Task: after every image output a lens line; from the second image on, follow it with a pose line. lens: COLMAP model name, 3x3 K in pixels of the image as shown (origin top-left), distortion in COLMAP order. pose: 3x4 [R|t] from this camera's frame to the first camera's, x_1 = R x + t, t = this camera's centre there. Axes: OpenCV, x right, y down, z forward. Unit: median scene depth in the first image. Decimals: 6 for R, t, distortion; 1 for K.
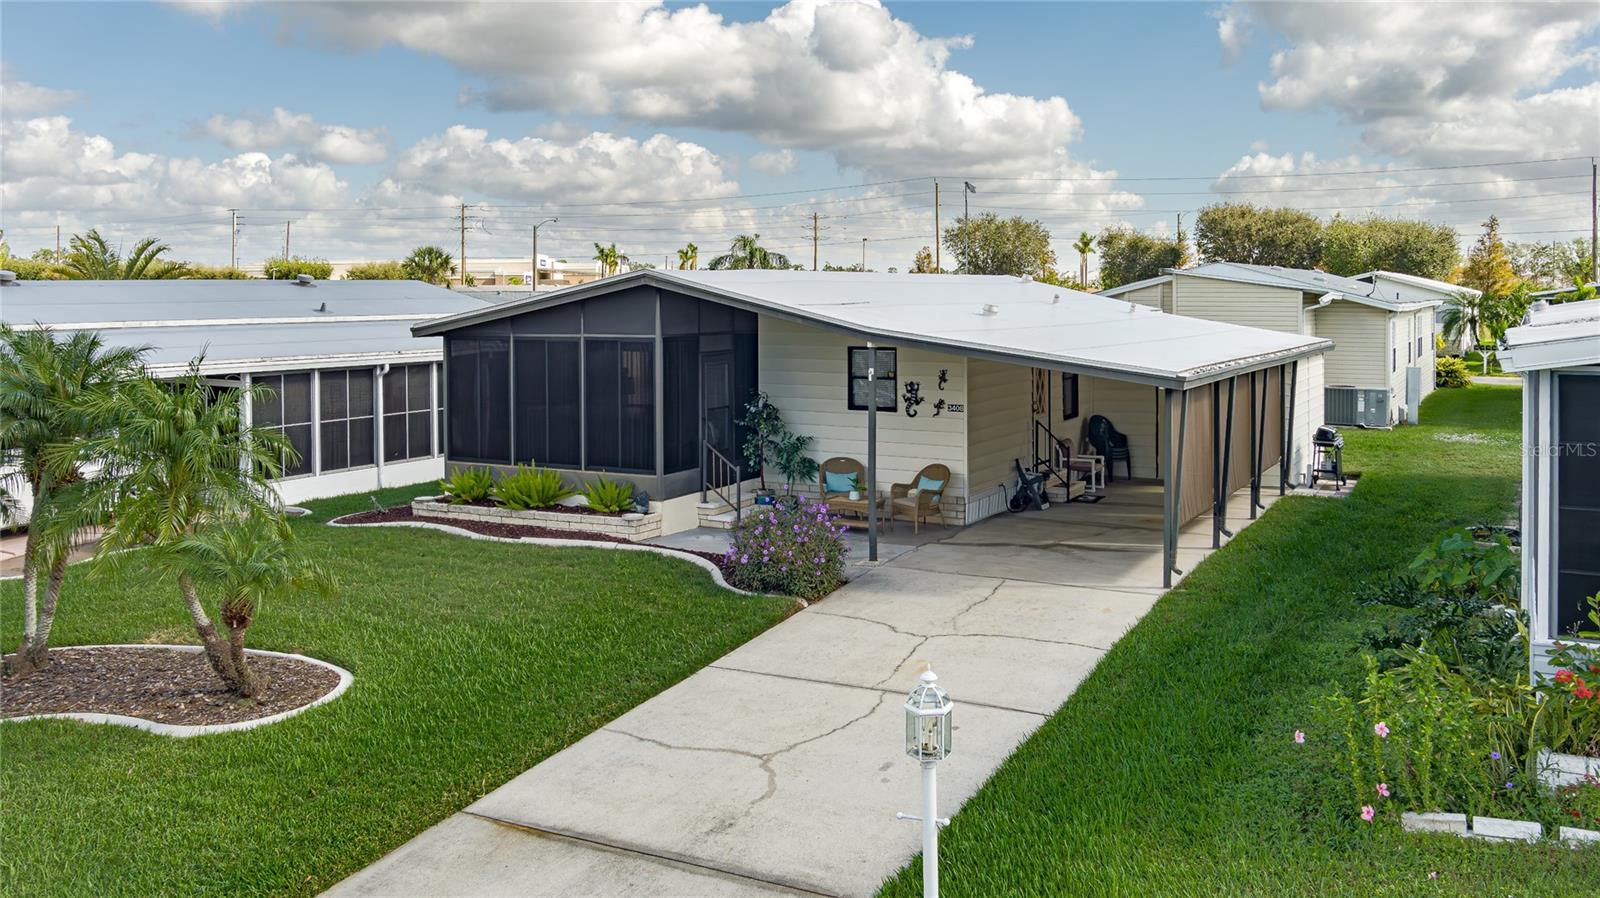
lens RADIAL K [[1359.1, 0, 801.4], [0, 1359.1, 252.1], [0, 0, 1]] dist [-0.002607, -0.001673]
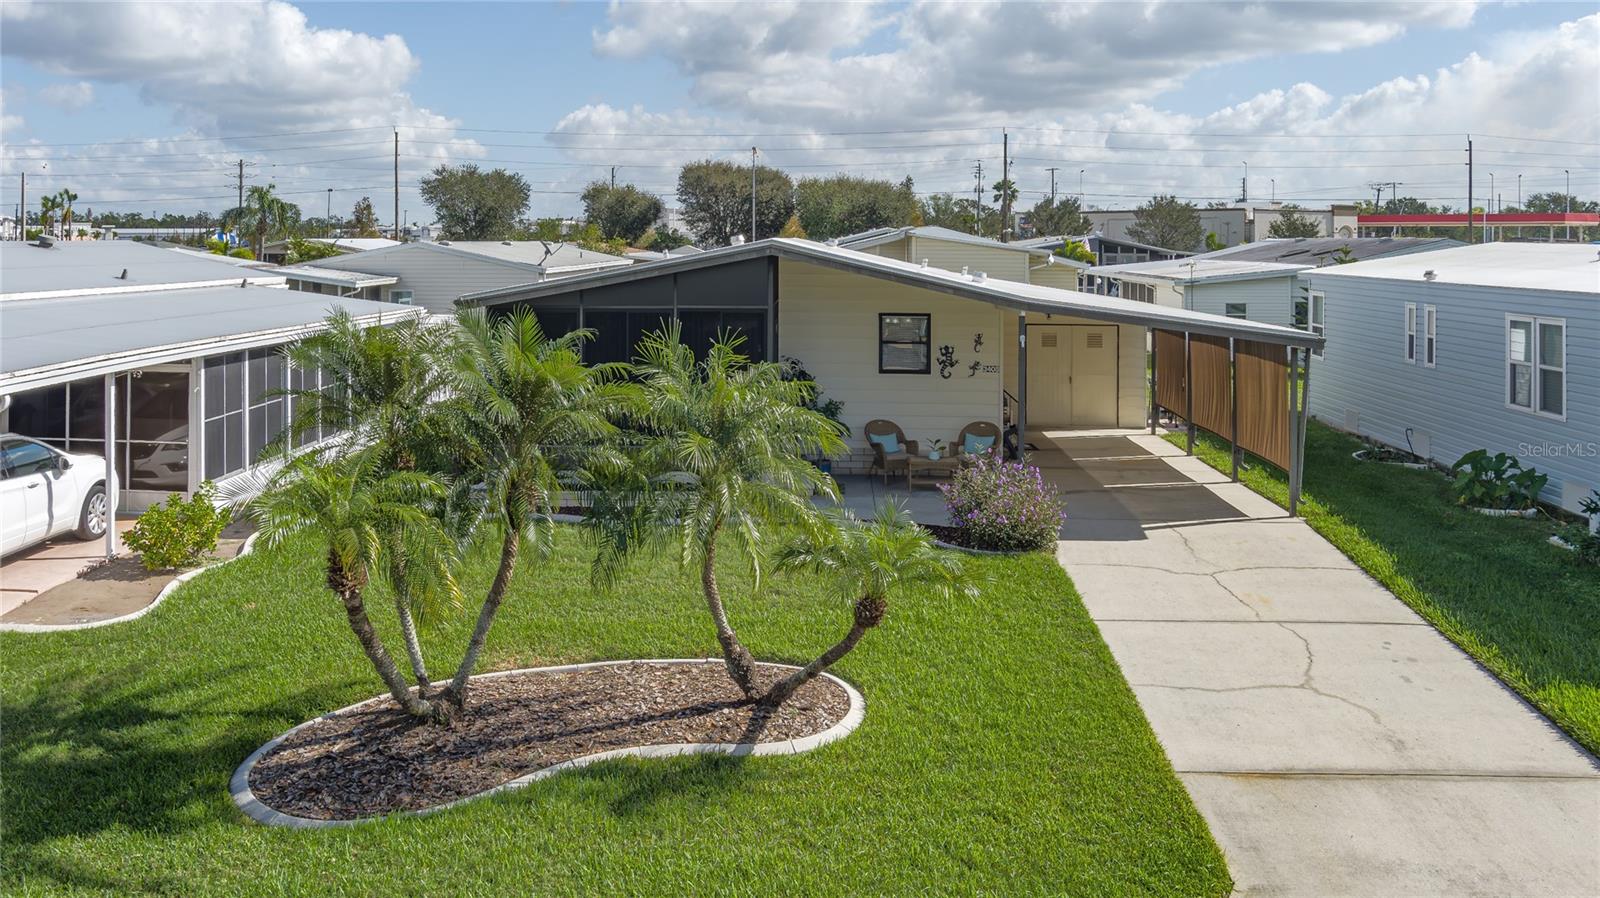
lens RADIAL K [[1376.7, 0, 722.6], [0, 1376.7, 256.6], [0, 0, 1]] dist [-0.015255, -0.009059]
pose [[0.908587, -0.001544, 0.417692, -0.527890], [-0.015042, 0.999224, 0.036413, -0.010243], [-0.417424, -0.039367, 0.907859, 0.104219]]
